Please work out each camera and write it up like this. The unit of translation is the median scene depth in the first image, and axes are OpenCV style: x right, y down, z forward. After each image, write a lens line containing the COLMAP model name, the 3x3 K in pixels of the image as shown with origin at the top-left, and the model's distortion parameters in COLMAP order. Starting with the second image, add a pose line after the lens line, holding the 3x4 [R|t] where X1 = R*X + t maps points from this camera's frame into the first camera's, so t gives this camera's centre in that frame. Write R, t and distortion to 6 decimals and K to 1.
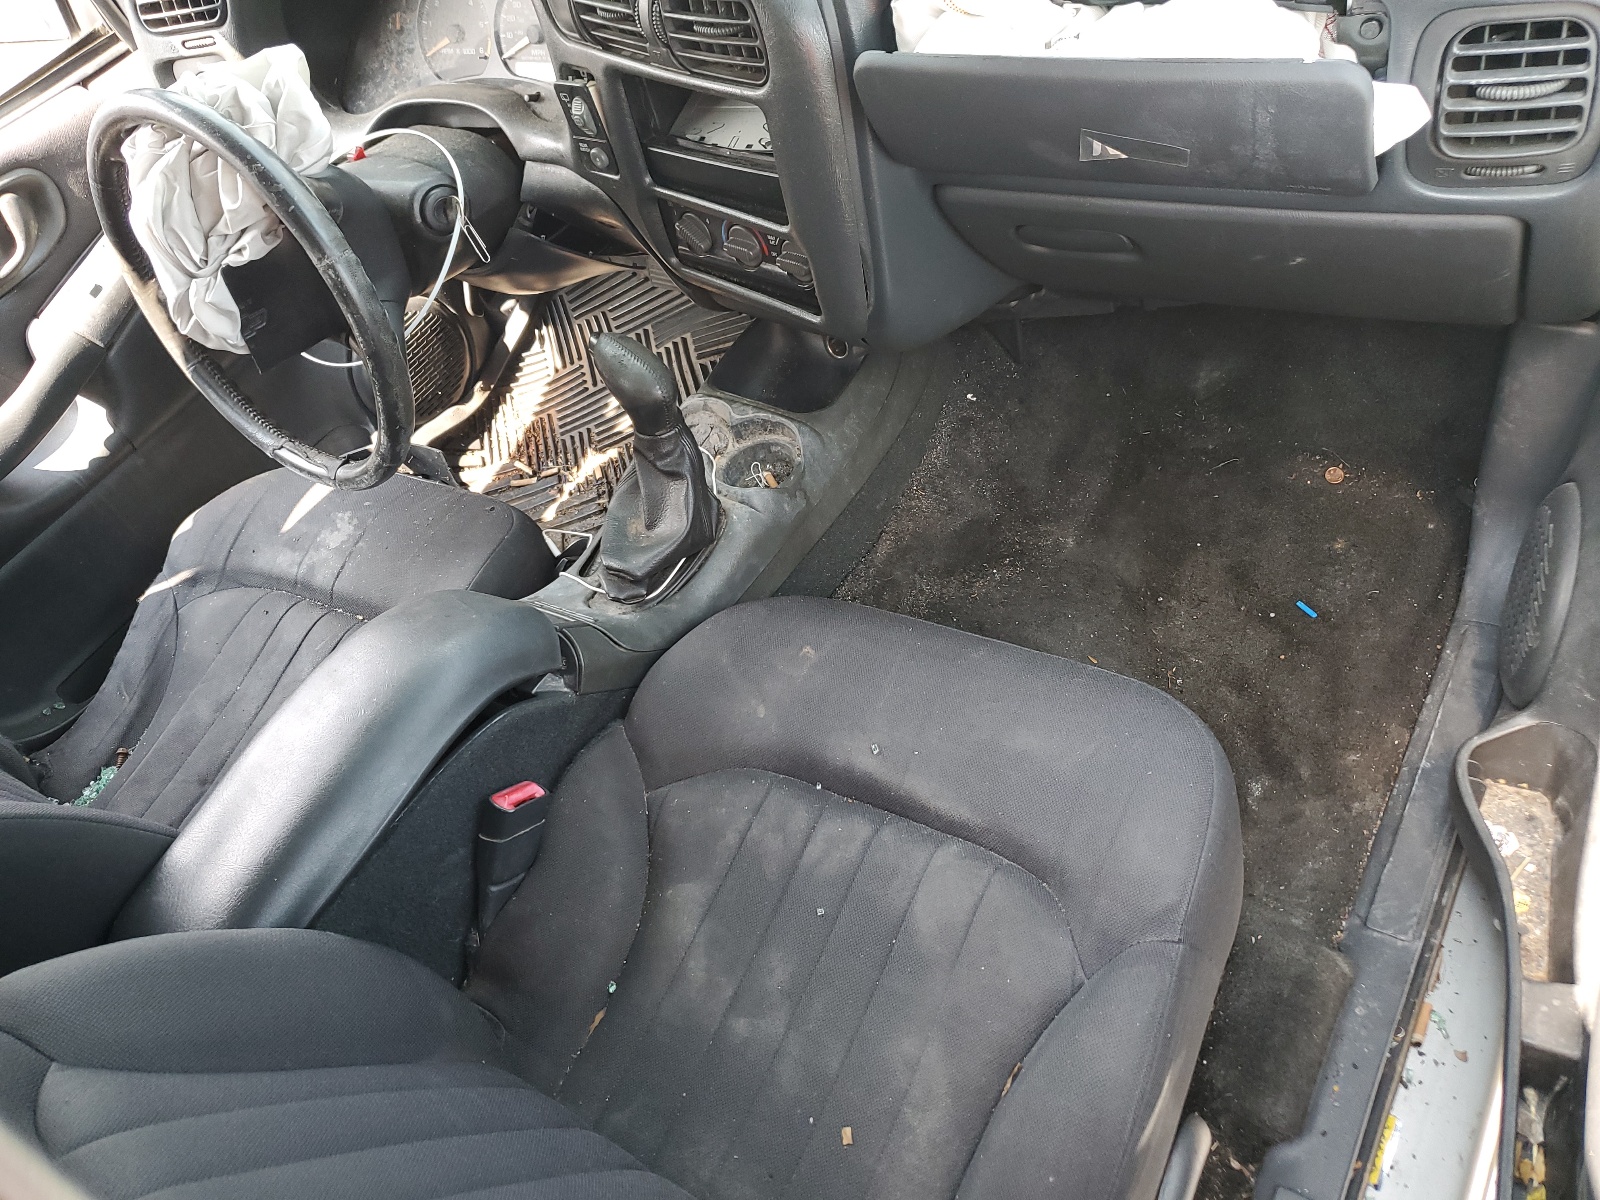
lens RADIAL K [[1218.1, 0, 803.8], [0, 1218.1, 550.5], [0, 0, 1]] dist [0.120439, -0.162299]
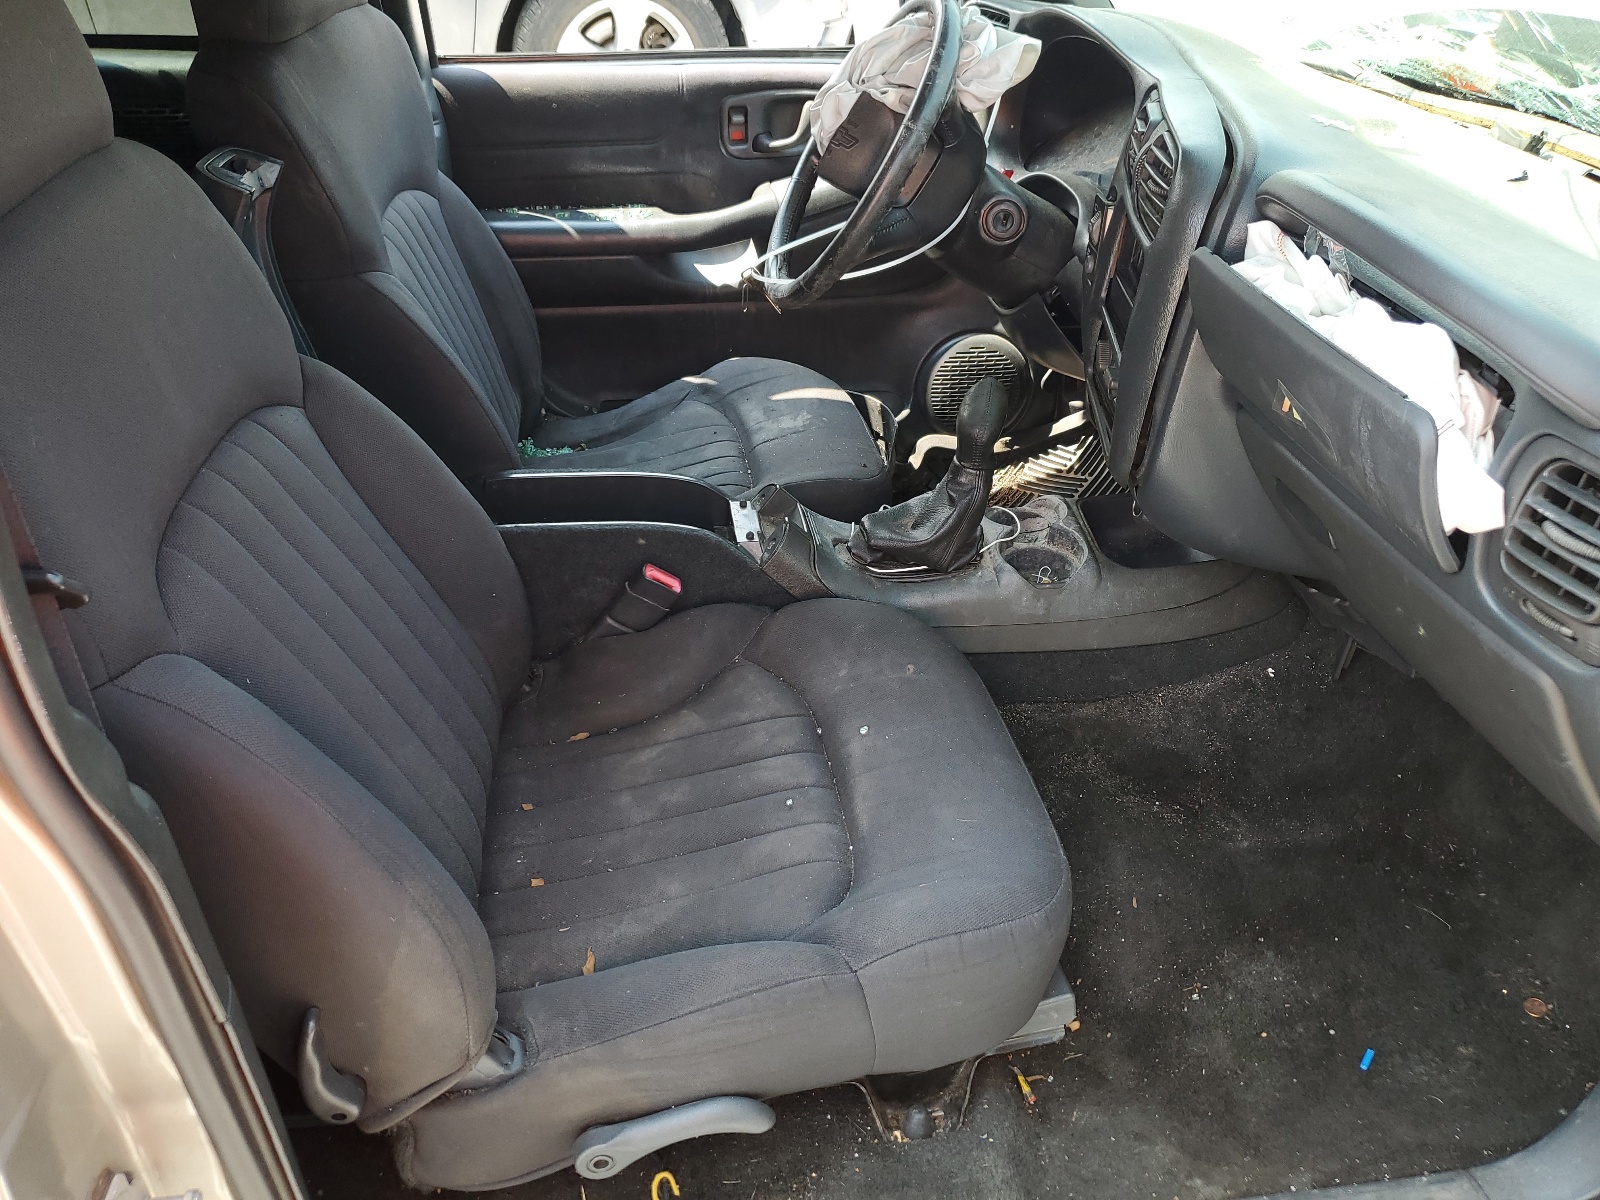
lens RADIAL K [[1209.0, 0, 800.0], [0, 1209.0, 600.0], [0, 0, 1]] dist [0.000237, -0.001249]
pose [[0.624337, 0.632790, -0.458018, 0.344350], [-0.673196, 0.733280, 0.095435, -0.003271], [0.396246, 0.248753, 0.883805, -0.054966]]
